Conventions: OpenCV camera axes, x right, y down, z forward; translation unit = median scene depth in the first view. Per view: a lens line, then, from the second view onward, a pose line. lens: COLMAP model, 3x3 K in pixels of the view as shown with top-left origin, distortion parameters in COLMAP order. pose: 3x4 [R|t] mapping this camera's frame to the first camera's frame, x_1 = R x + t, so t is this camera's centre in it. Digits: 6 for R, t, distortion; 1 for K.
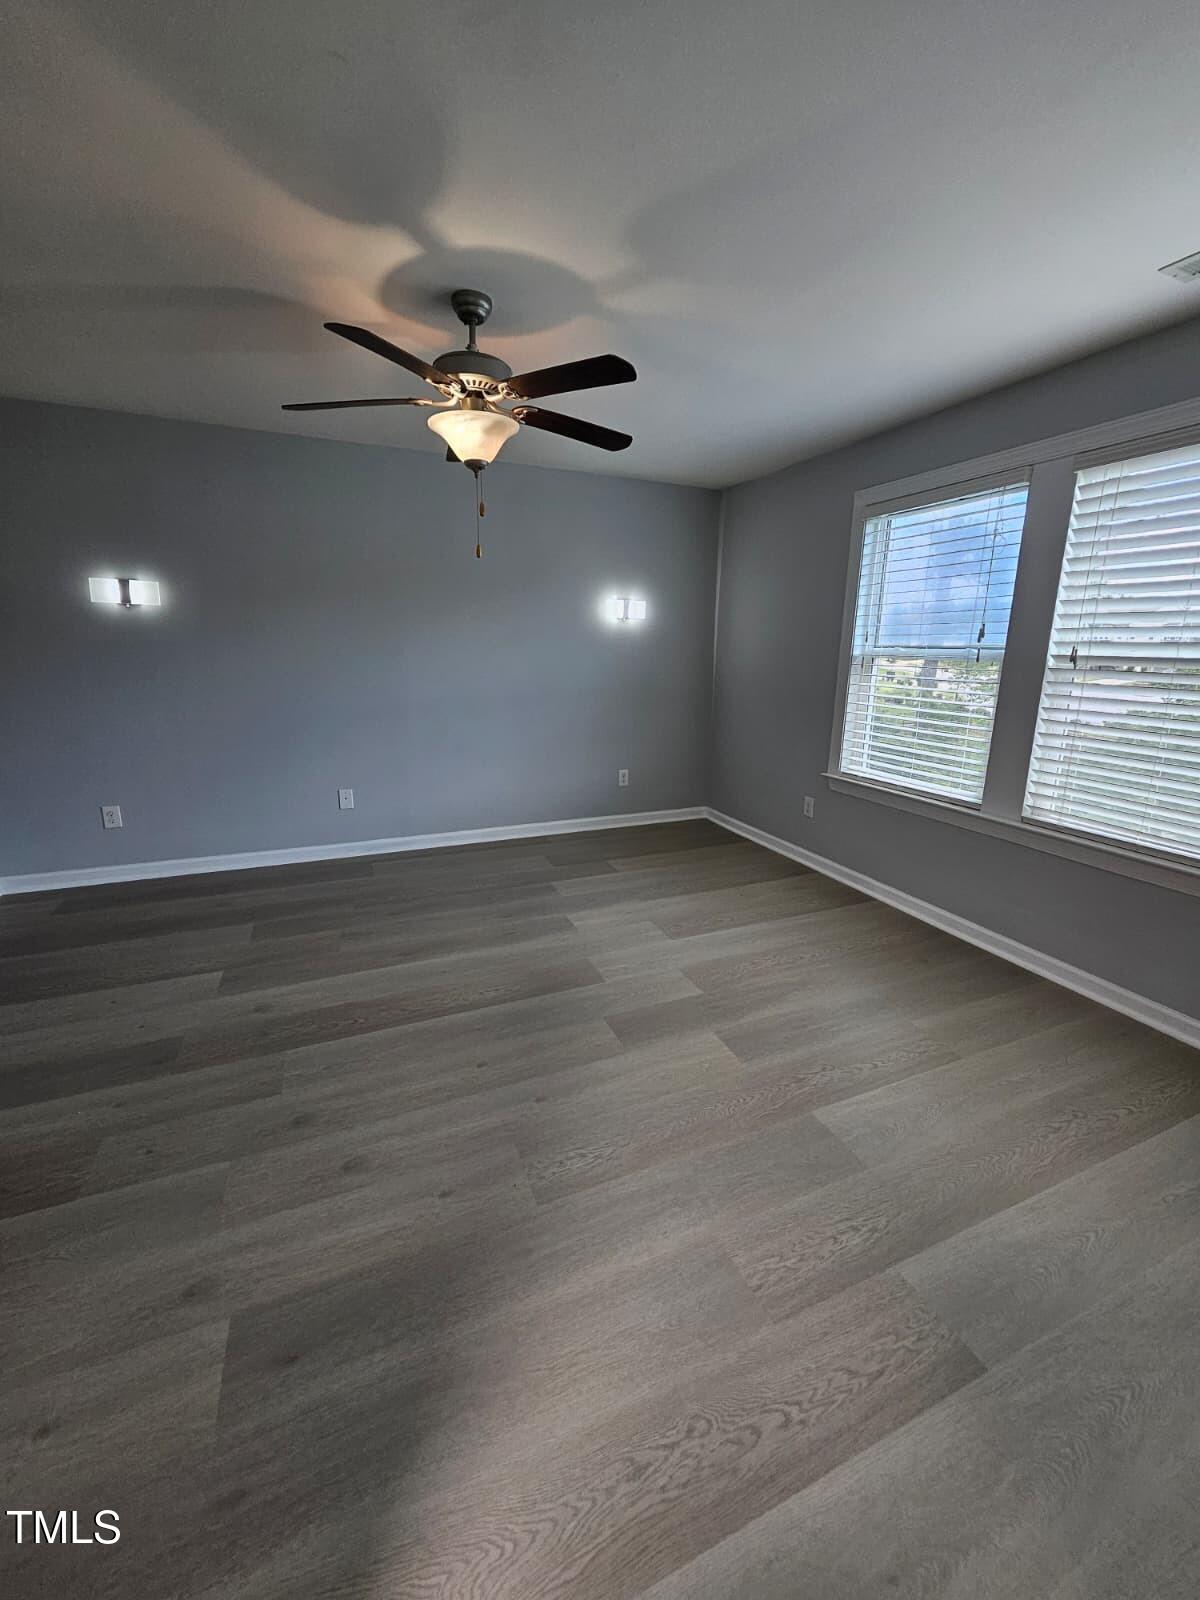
lens RADIAL K [[632.9, 0, 602.4], [0, 632.9, 781.3], [0, 0, 1]] dist [0.006947, -0.003733]
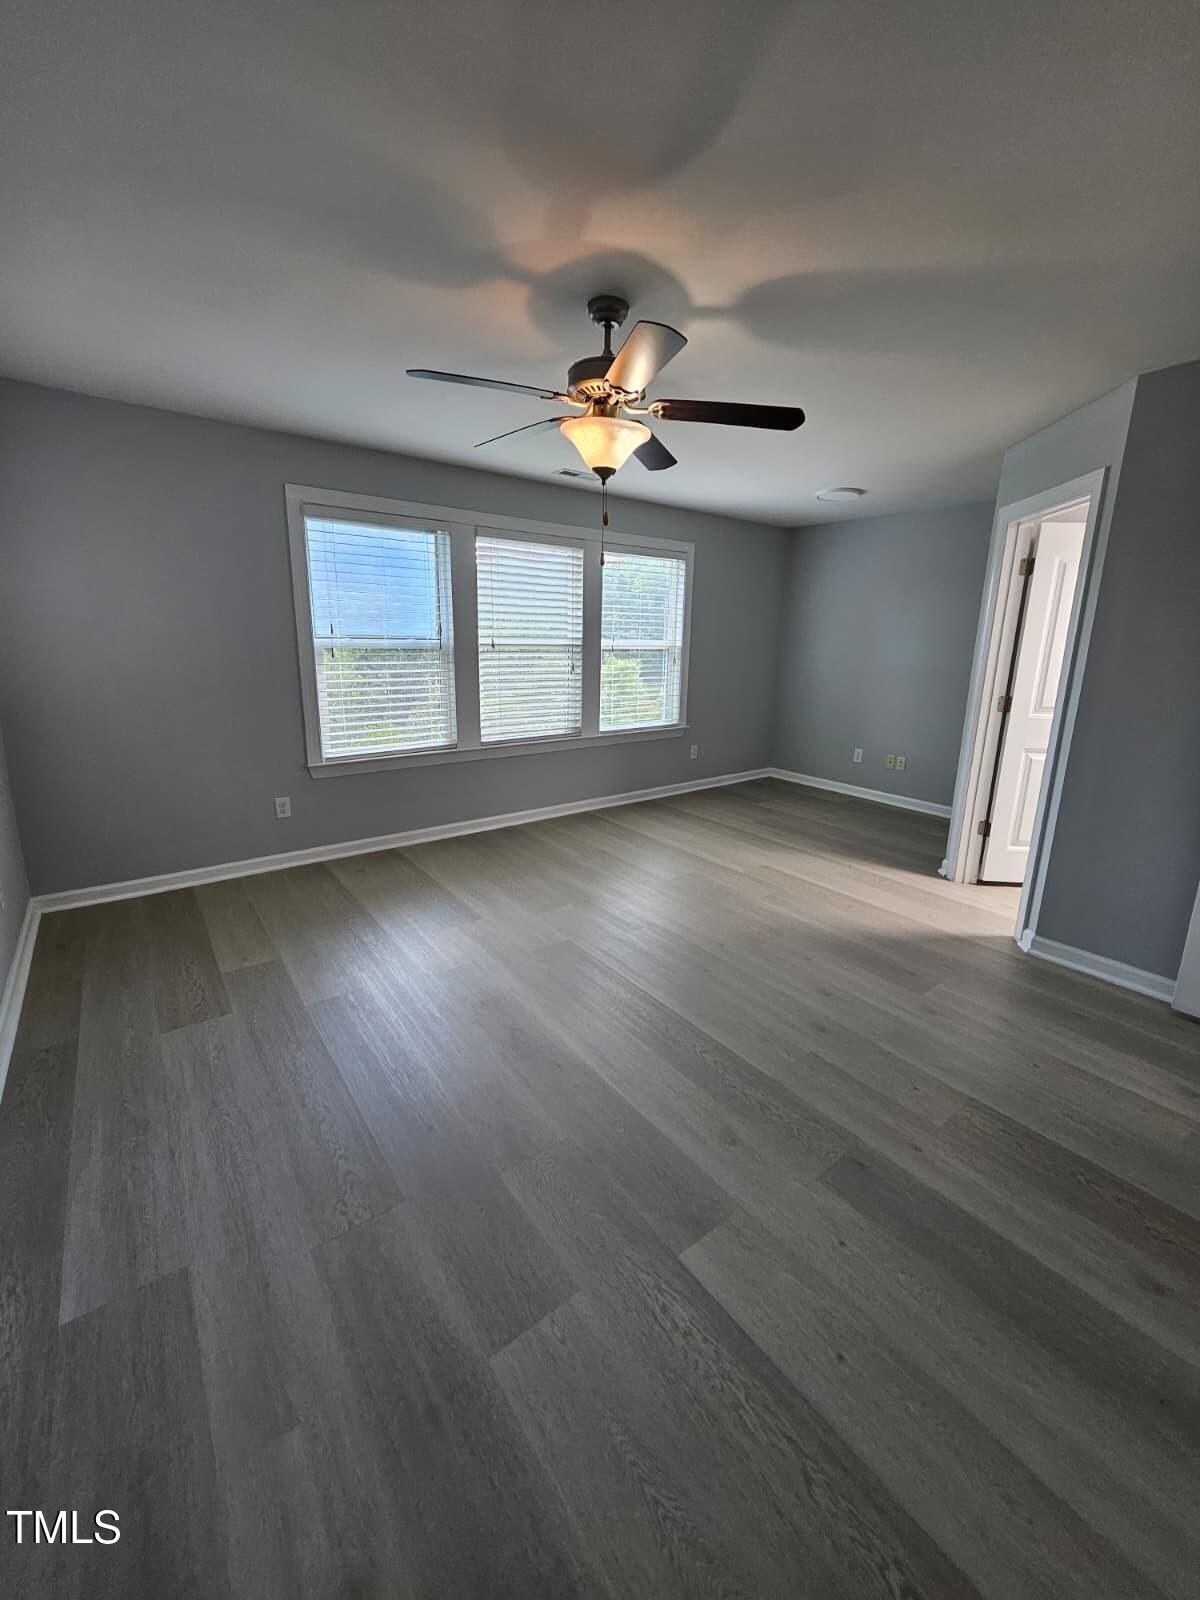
lens RADIAL K [[632.9, 0, 602.4], [0, 632.9, 781.3], [0, 0, 1]] dist [0.006947, -0.003733]
pose [[-0.247174, -0.241370, 0.938427, -1.147511], [0.184691, 0.938987, 0.290160, -0.312891], [-0.951207, 0.245039, -0.187515, 1.212960]]
